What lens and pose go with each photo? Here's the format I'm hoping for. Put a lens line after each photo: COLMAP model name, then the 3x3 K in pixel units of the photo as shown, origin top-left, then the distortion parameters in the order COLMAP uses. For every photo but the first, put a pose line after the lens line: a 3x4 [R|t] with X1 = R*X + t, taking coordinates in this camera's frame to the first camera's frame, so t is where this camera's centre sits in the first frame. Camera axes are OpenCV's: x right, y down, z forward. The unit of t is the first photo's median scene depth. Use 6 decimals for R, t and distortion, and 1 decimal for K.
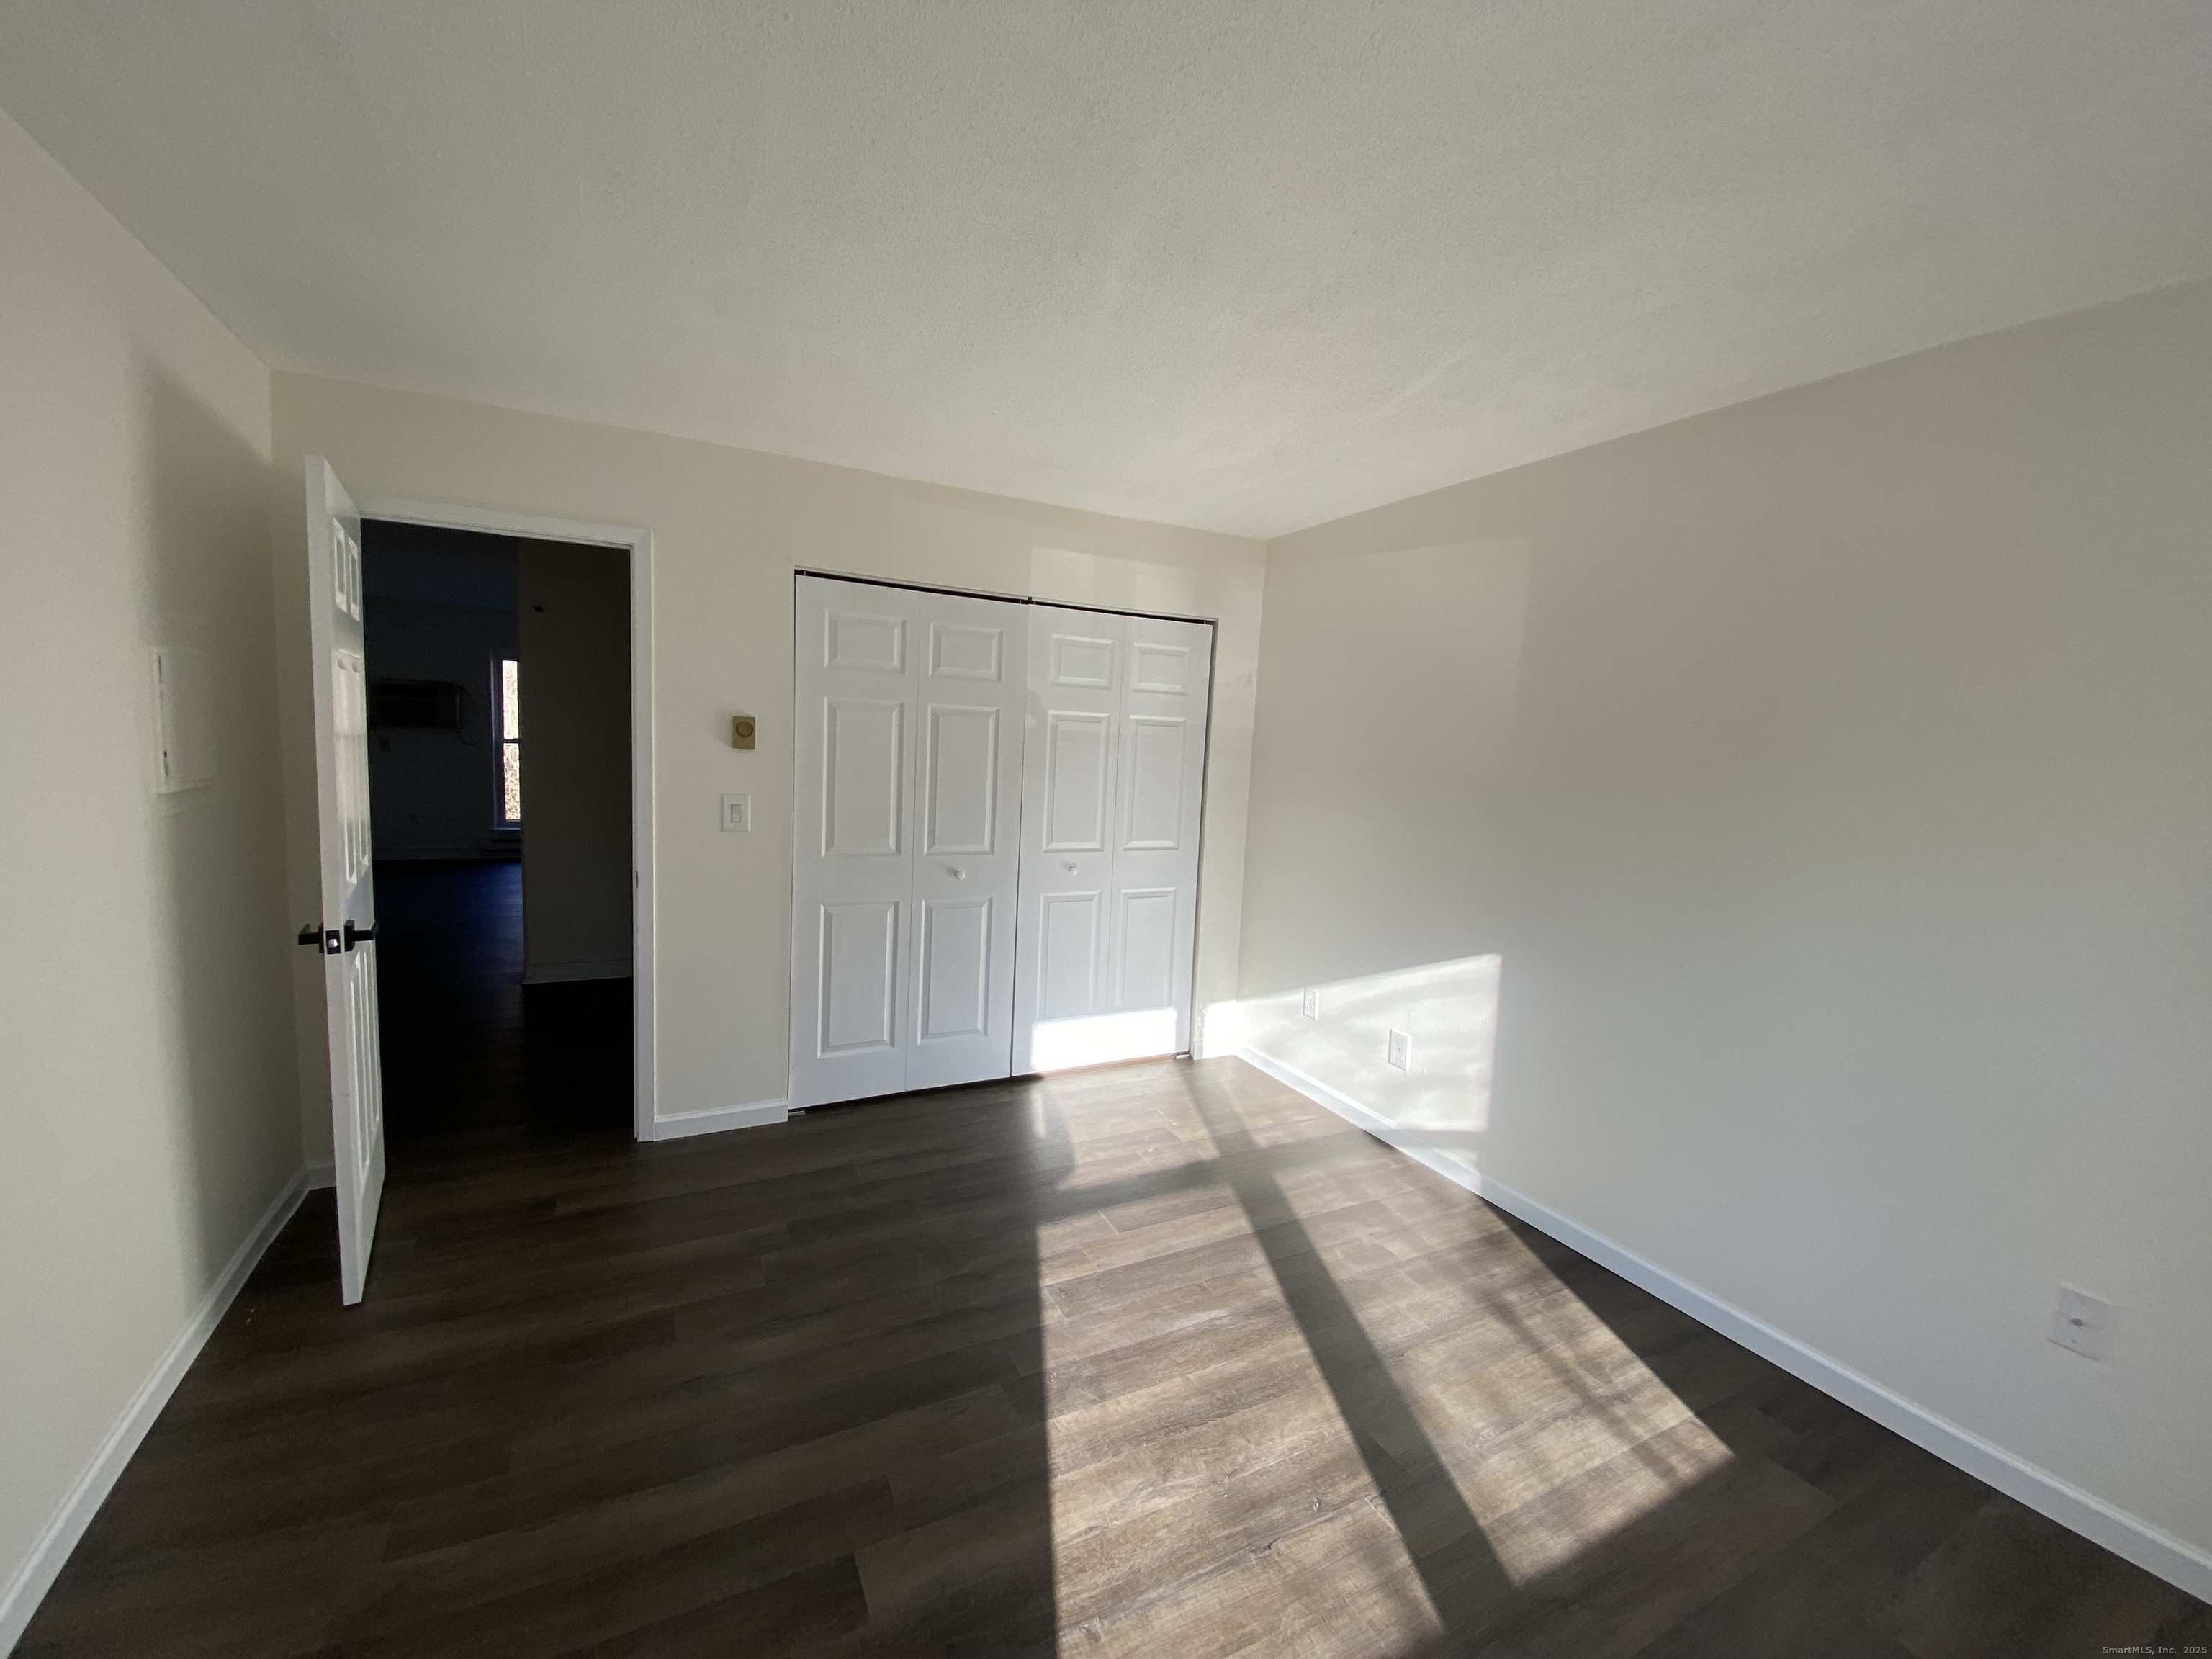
lens RADIAL K [[897.1, 0, 1115.7], [0, 897.1, 828.9], [0, 0, 1]] dist [0.025950, -0.022843]
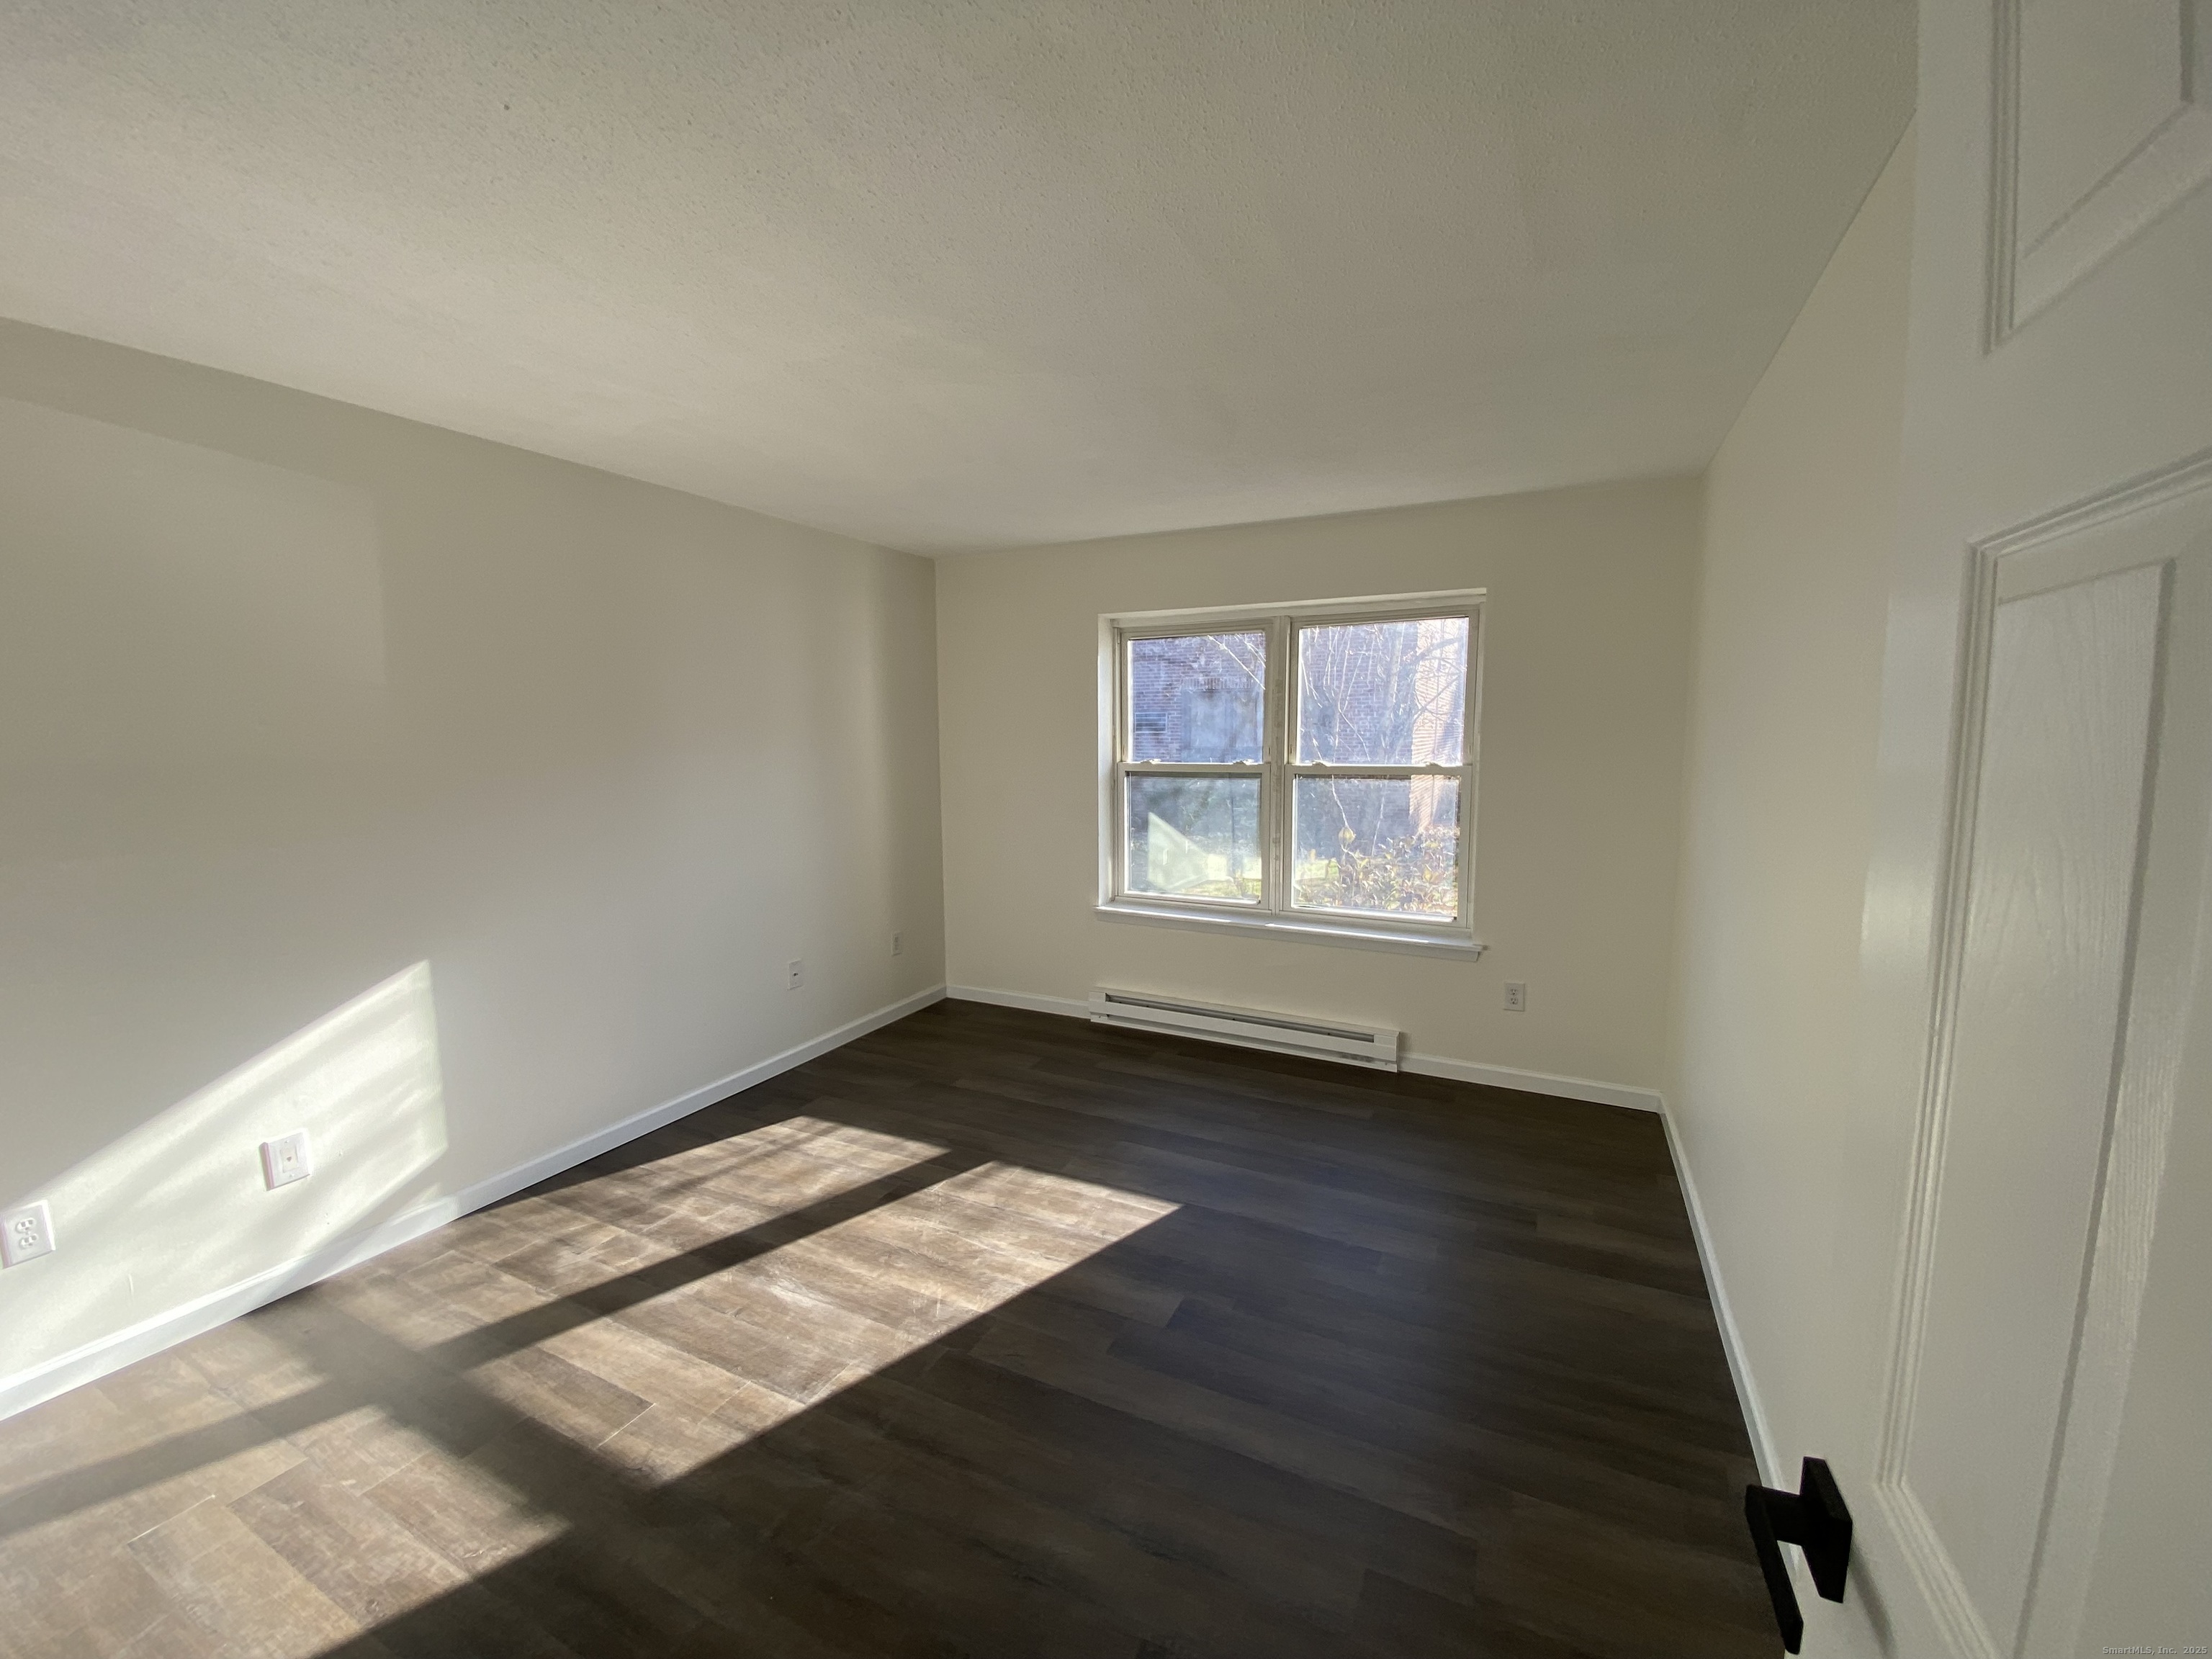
lens RADIAL K [[897.1, 0, 1115.7], [0, 897.1, 828.9], [0, 0, 1]] dist [0.025950, -0.022843]
pose [[-0.597838, -0.128582, 0.791237, -0.838701], [0.063471, 0.976360, 0.206624, -0.159316], [-0.799100, 0.173749, -0.575544, 1.162995]]
